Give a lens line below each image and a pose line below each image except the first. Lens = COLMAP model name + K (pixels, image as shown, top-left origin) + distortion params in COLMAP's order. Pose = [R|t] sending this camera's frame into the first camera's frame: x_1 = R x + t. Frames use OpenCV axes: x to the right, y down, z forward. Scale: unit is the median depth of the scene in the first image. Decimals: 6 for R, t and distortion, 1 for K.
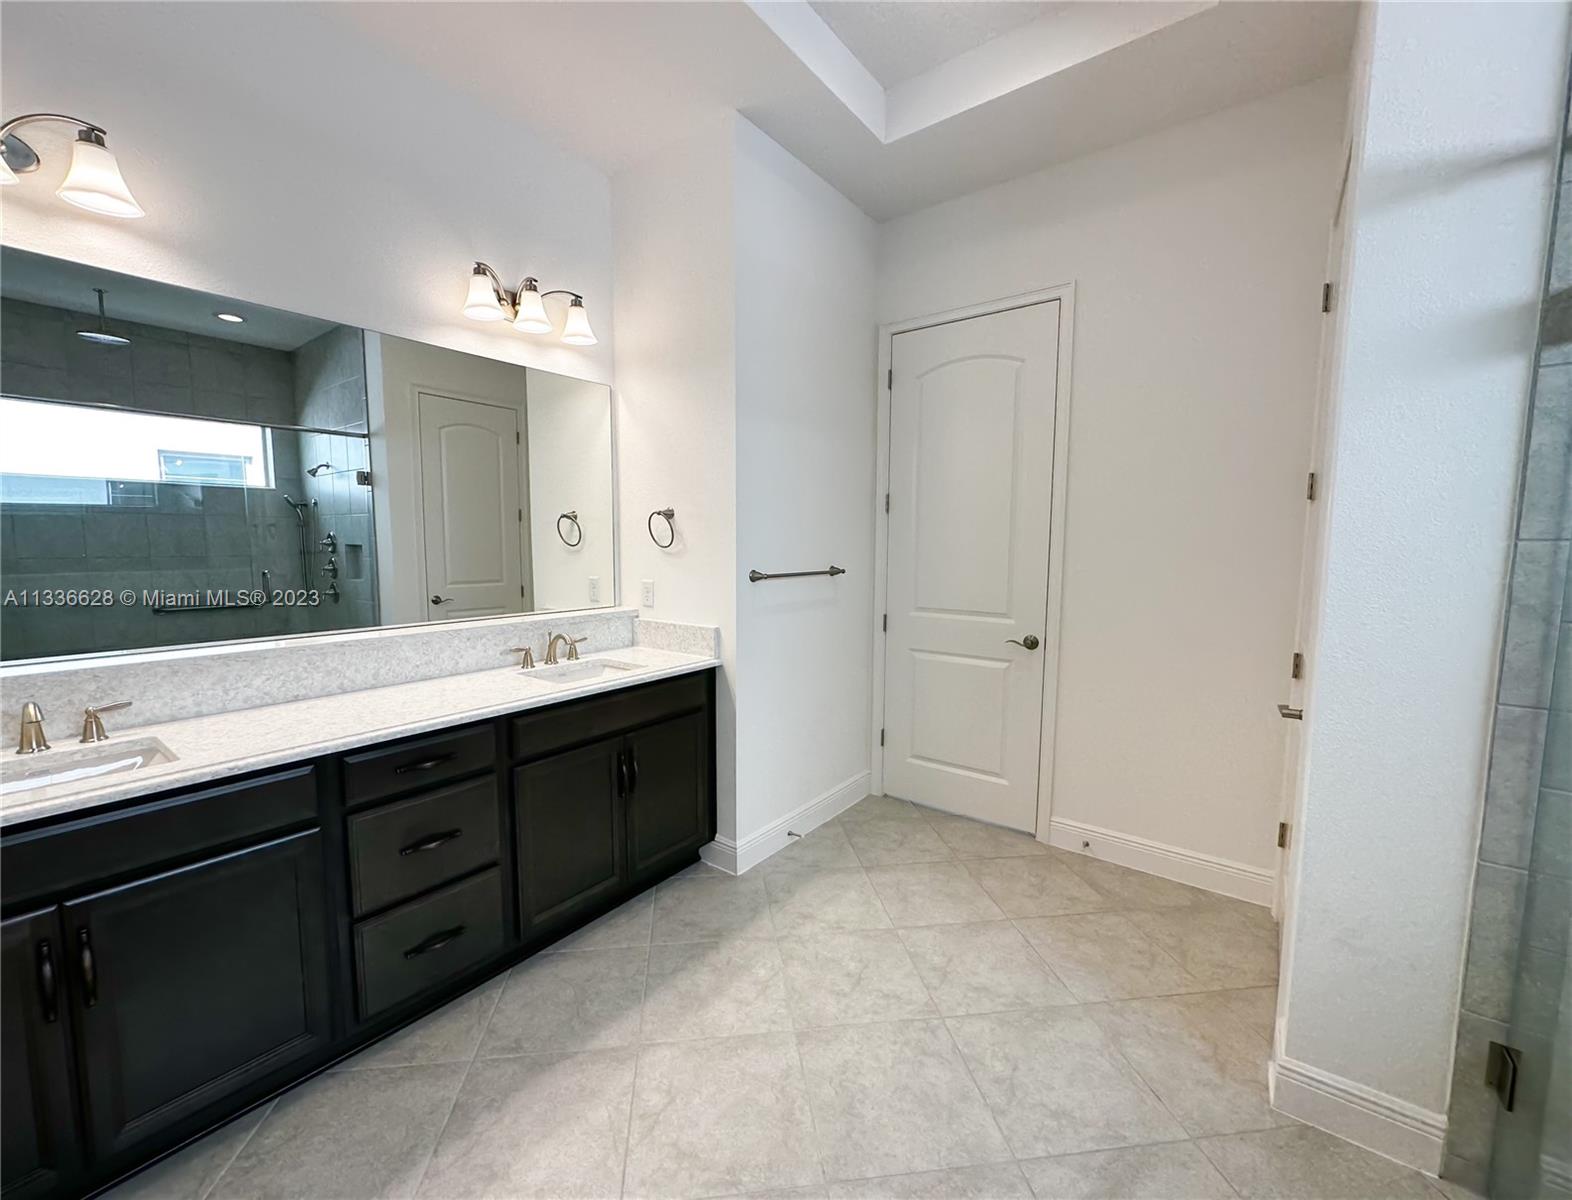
lens RADIAL K [[619.9, 0, 786.7], [0, 619.9, 600.0], [0, 0, 1]] dist [-0.003920, -0.000439]
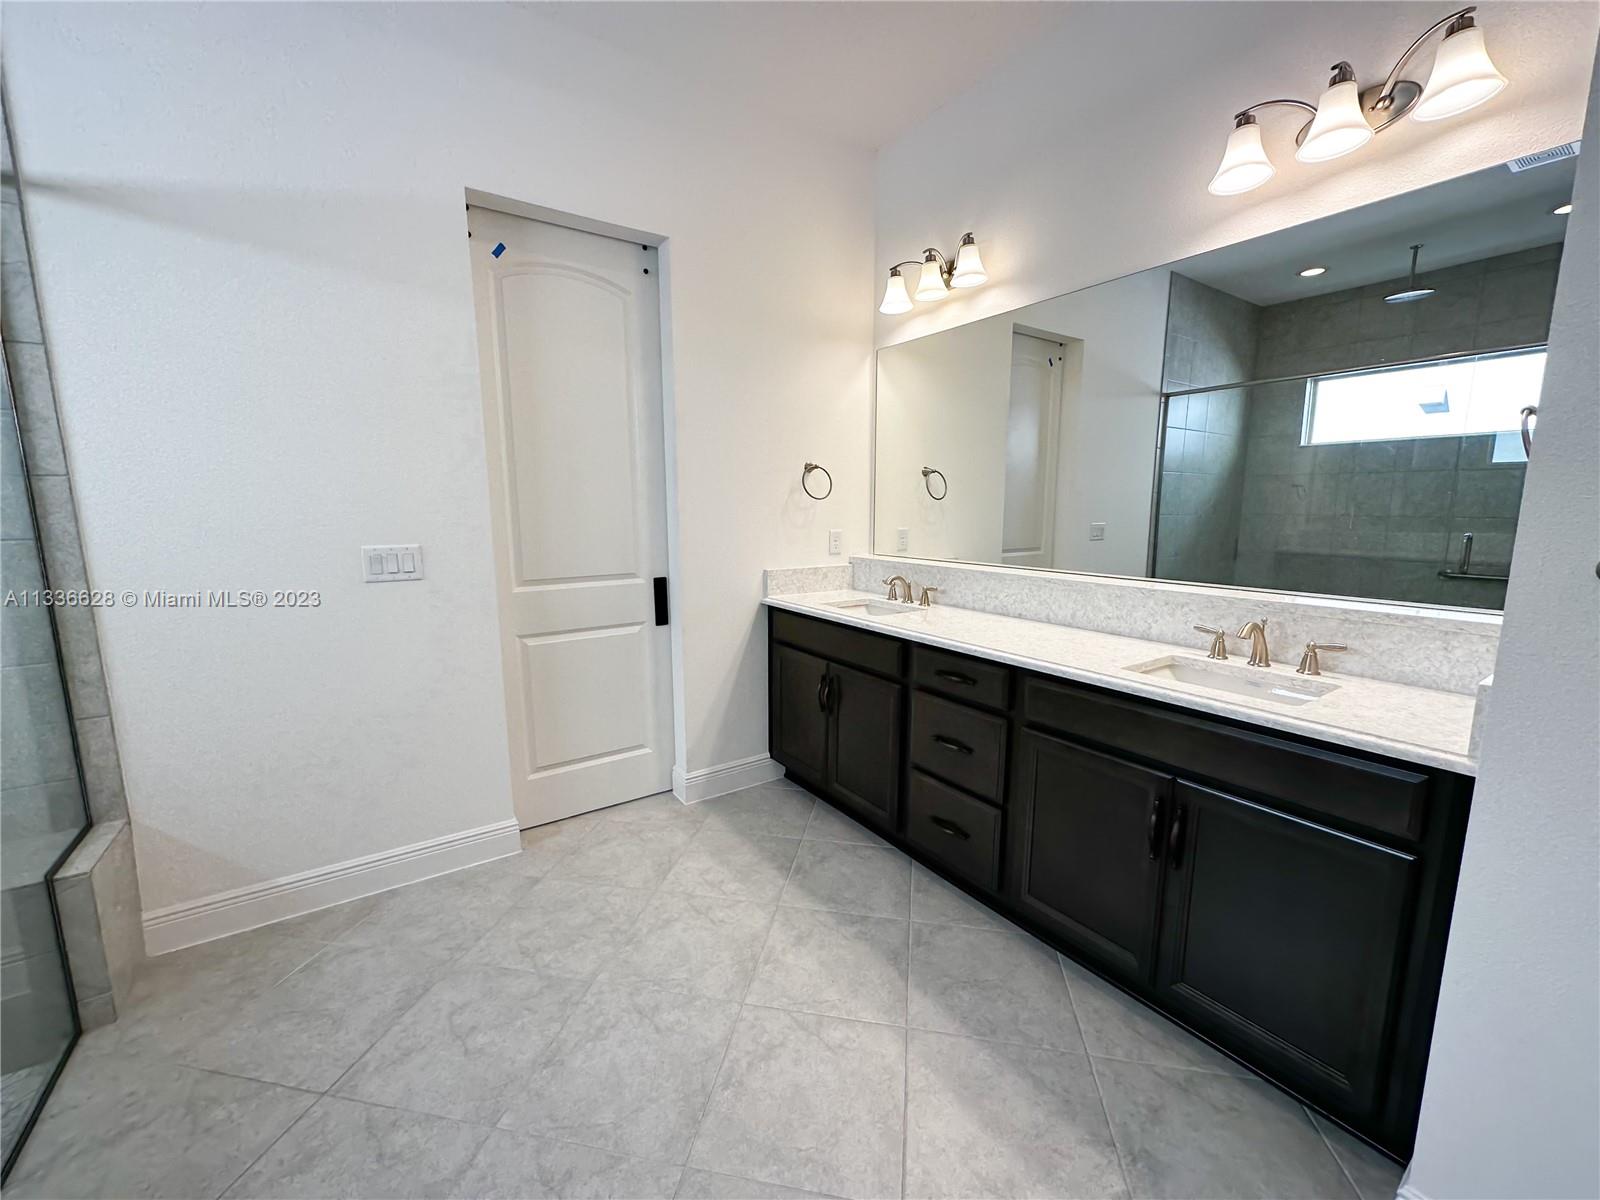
lens RADIAL K [[640.2, 0, 797.8], [0, 640.2, 598.2], [0, 0, 1]] dist [-0.001278, 0.000853]
pose [[-0.311675, 0.135103, -0.940535, 0.605276], [-0.090883, 0.981063, 0.171041, -0.062735], [0.945832, 0.138788, -0.293494, 0.993863]]
